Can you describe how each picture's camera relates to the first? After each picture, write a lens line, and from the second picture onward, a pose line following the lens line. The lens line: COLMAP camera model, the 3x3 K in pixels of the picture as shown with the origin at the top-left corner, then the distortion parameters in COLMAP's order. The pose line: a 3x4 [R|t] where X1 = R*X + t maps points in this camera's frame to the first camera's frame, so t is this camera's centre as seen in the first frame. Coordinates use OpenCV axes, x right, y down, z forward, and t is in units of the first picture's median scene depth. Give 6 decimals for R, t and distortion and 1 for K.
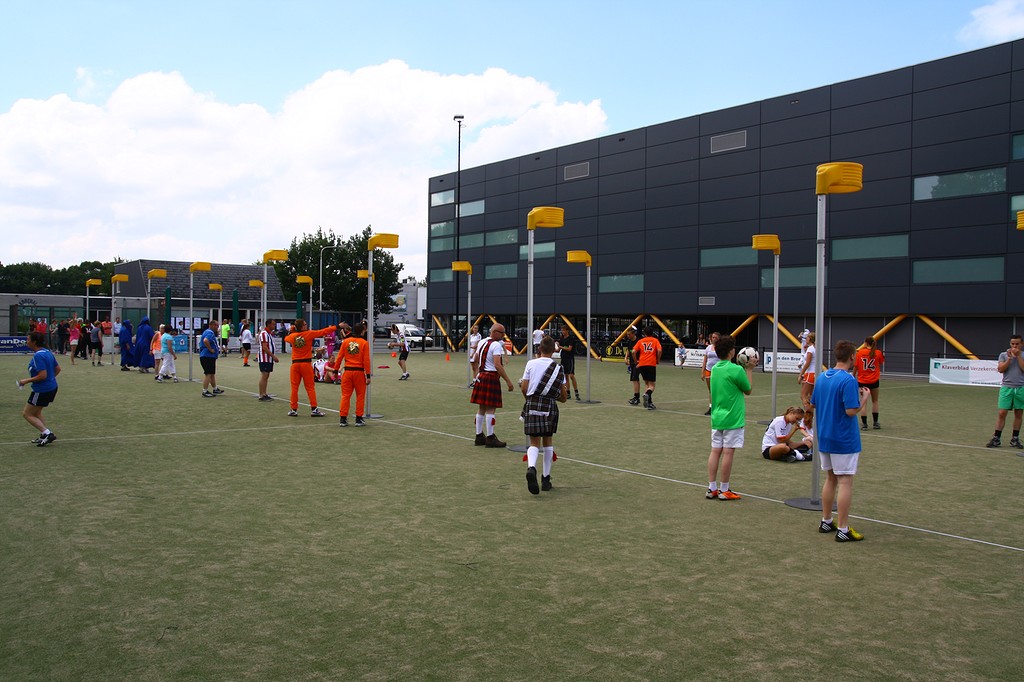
lens RADIAL K [[853.9, 0, 511.5], [0, 853.9, 343.0], [0, 0, 1]] dist [-0.048132, -0.022119]
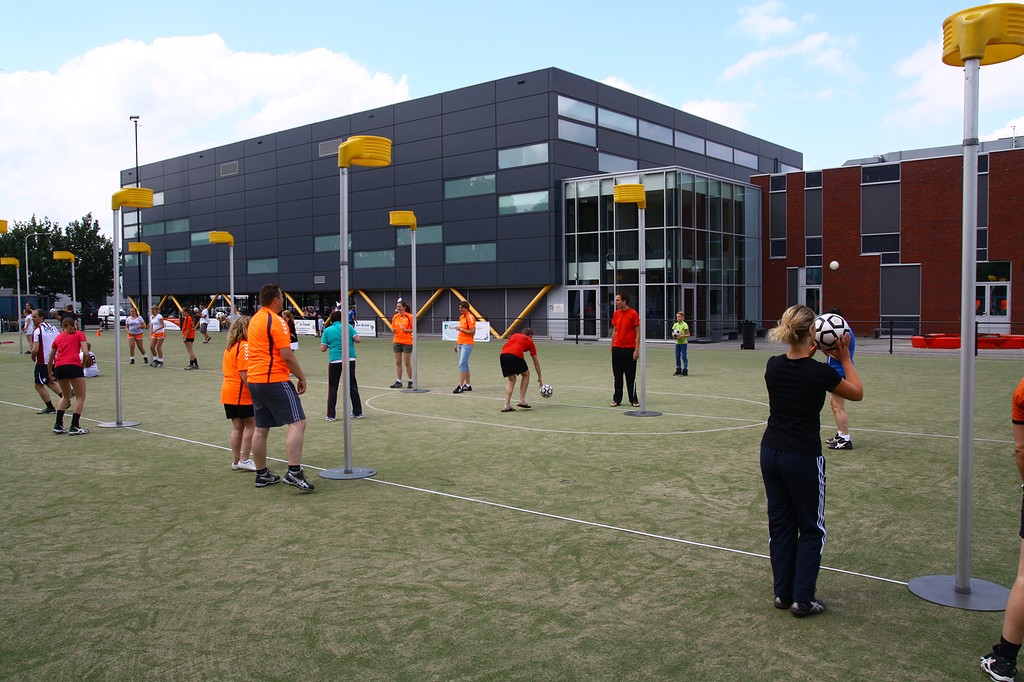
lens RADIAL K [[853.9, 0, 516.7], [0, 853.9, 343.5], [0, 0, 1]] dist [-0.048132, -0.022119]
pose [[0.978526, -0.035220, 0.203092, 0.174158], [0.029149, 0.999037, 0.032807, 0.006274], [-0.204051, -0.026182, 0.978610, -0.163448]]
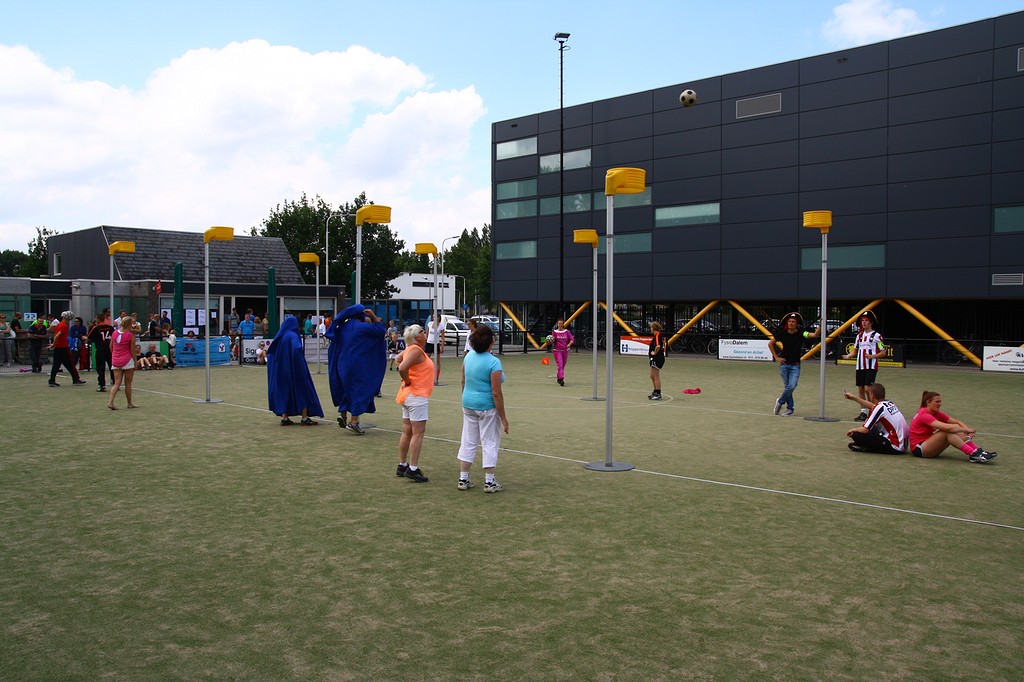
lens RADIAL K [[853.9, 0, 517.5], [0, 853.9, 334.4], [0, 0, 1]] dist [-0.048132, -0.022119]
pose [[0.987226, -0.013894, 0.158721, -0.200090], [0.013515, 0.999903, 0.003462, -0.007548], [-0.158754, -0.001273, 0.987317, 0.250154]]
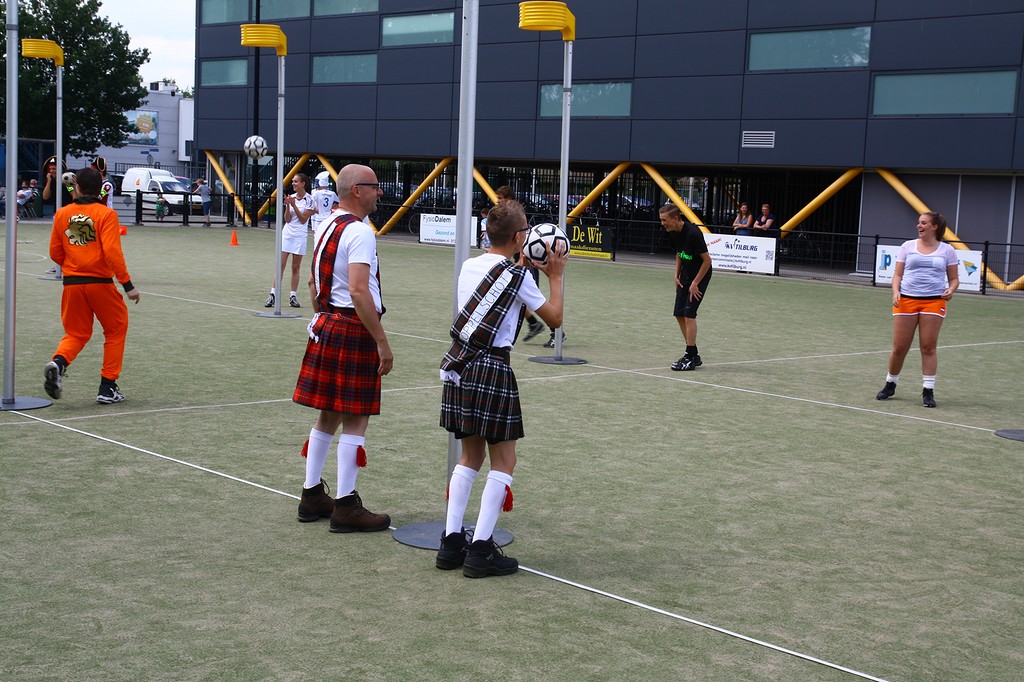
lens RADIAL K [[1516.0, 0, 510.4], [0, 1516.0, 338.6], [0, 0, 1]] dist [0.097048, 0.000000]
pose [[0.994470, 0.018277, 0.103416, -0.004486], [-0.026763, 0.996333, 0.081270, -0.000988], [-0.101551, -0.083588, 0.991312, 0.079201]]
